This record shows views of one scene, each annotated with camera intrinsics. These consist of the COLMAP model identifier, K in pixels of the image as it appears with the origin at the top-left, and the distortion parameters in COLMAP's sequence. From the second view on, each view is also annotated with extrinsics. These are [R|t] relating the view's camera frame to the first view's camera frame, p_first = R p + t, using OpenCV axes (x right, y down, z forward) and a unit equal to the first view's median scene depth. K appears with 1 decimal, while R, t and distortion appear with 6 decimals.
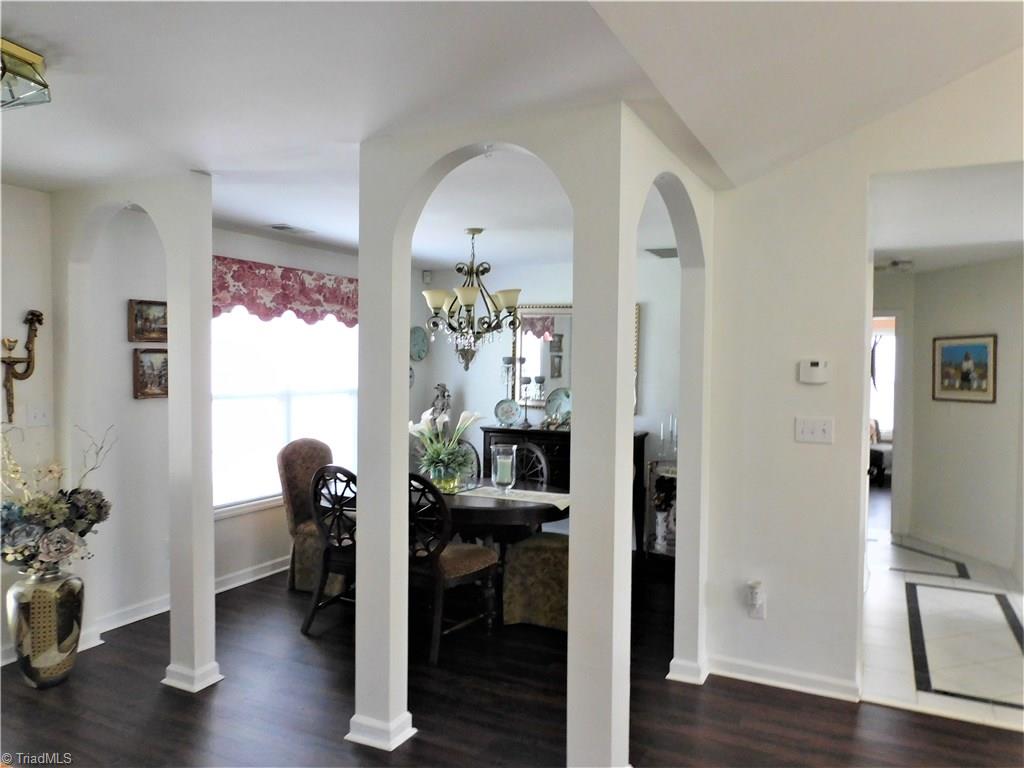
lens RADIAL K [[734.5, 0, 515.3], [0, 734.5, 380.7], [0, 0, 1]] dist [0.000619, -0.008000]
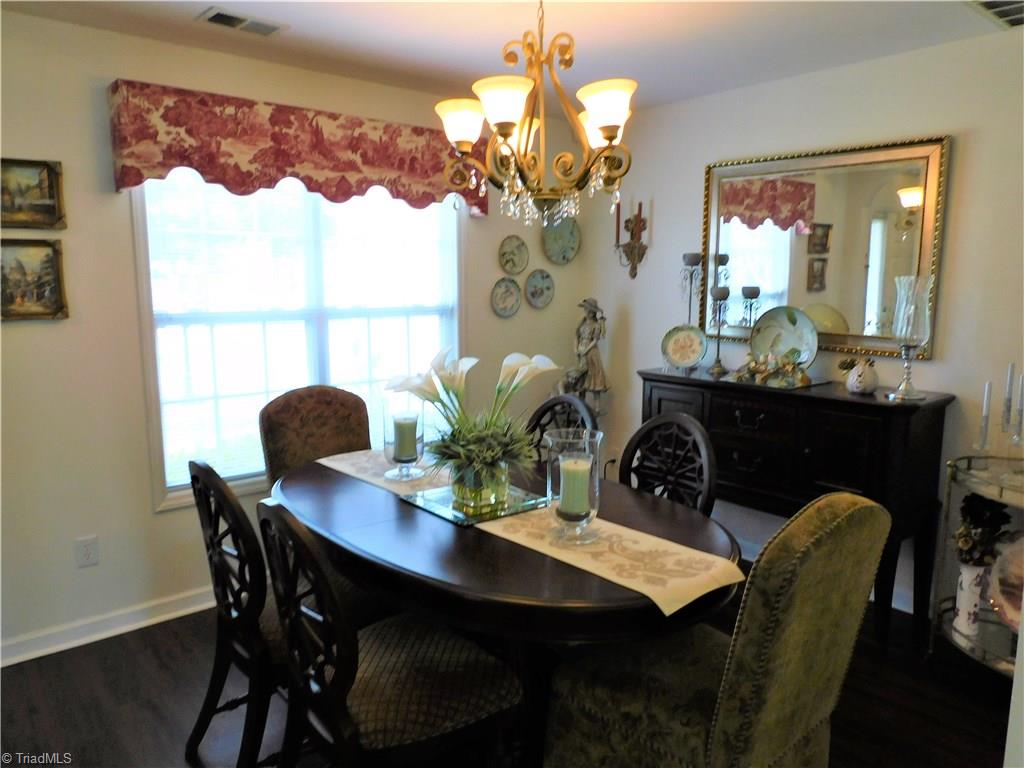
lens RADIAL K [[734.5, 0, 515.3], [0, 734.5, 380.7], [0, 0, 1]] dist [0.000619, -0.008000]
pose [[0.925394, 0.043467, -0.376507, 0.107231], [-0.001076, 0.993699, 0.112075, 0.004239], [0.379006, -0.103308, 0.919610, 0.499060]]
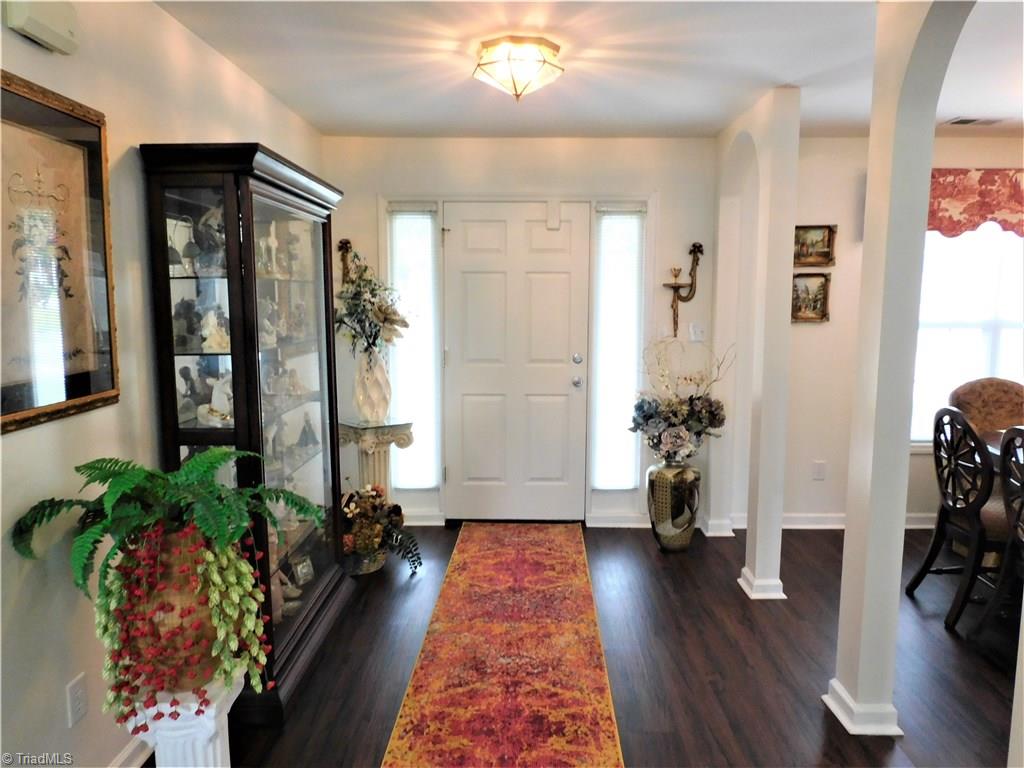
lens RADIAL K [[734.5, 0, 515.3], [0, 734.5, 380.7], [0, 0, 1]] dist [0.000619, -0.008000]
pose [[0.440279, 0.101603, -0.892094, 0.214941], [-0.016087, 0.994310, 0.105306, 0.003687], [0.897717, -0.032013, 0.439408, 0.157066]]
